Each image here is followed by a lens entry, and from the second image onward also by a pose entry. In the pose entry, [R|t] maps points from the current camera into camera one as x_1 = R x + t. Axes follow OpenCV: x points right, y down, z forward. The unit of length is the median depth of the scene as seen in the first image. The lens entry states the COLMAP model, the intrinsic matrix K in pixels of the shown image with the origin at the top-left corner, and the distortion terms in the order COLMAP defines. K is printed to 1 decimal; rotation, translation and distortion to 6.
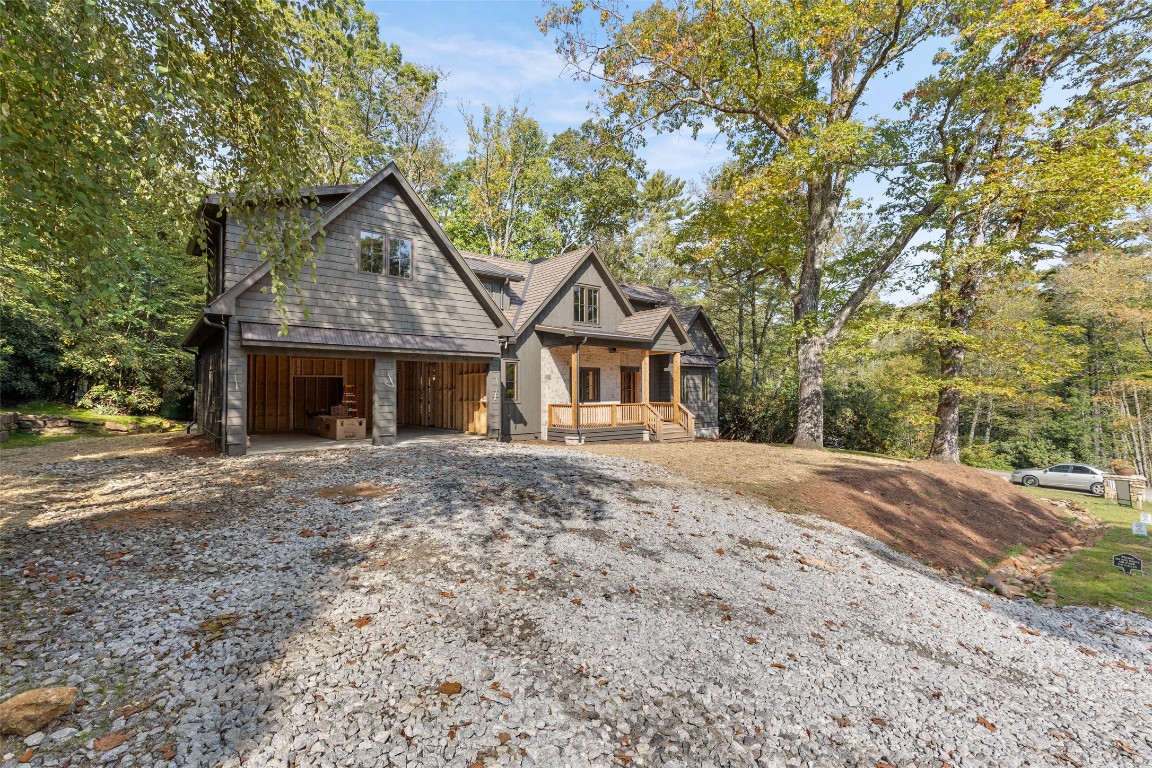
lens RADIAL K [[516.0, 0, 577.3], [0, 516.0, 381.7], [0, 0, 1]] dist [0.006969, -0.002160]
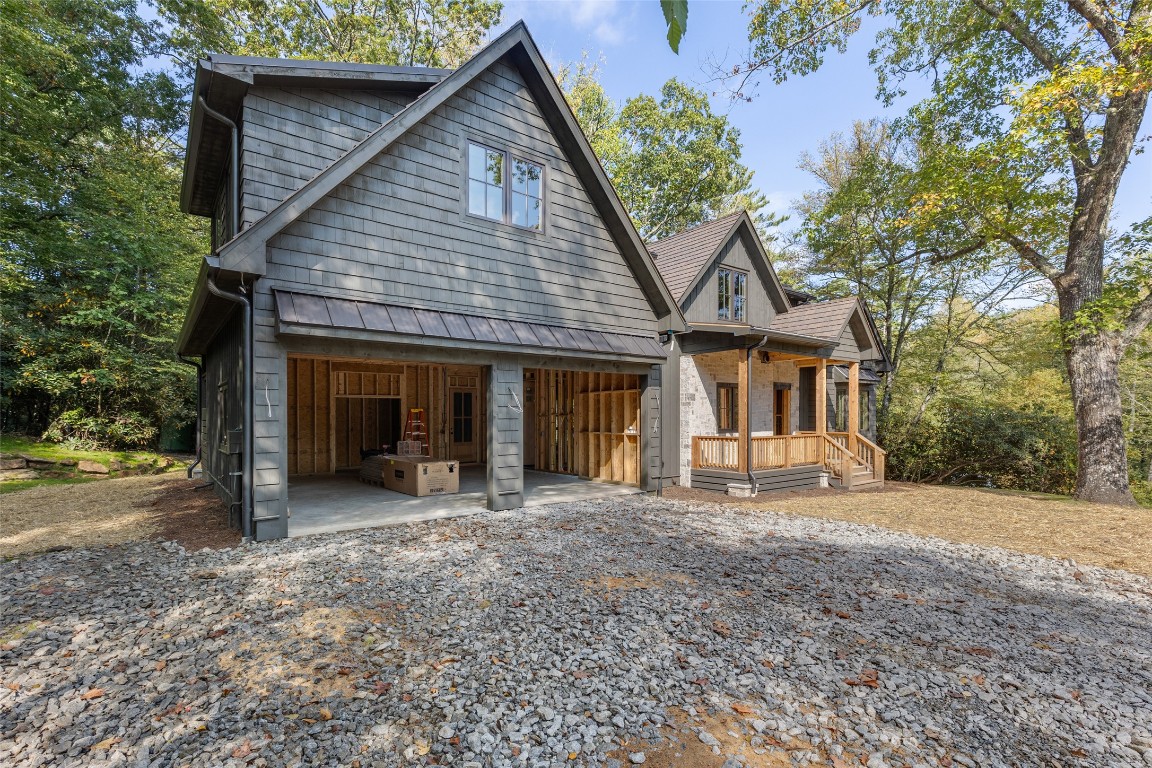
lens RADIAL K [[516.0, 0, 559.3], [0, 516.0, 417.0], [0, 0, 1]] dist [0.006969, -0.002160]
pose [[0.999478, -0.002295, -0.032239, -0.212990], [0.002999, 0.999758, 0.021809, 0.002099], [0.032182, -0.021895, 0.999242, 0.296311]]
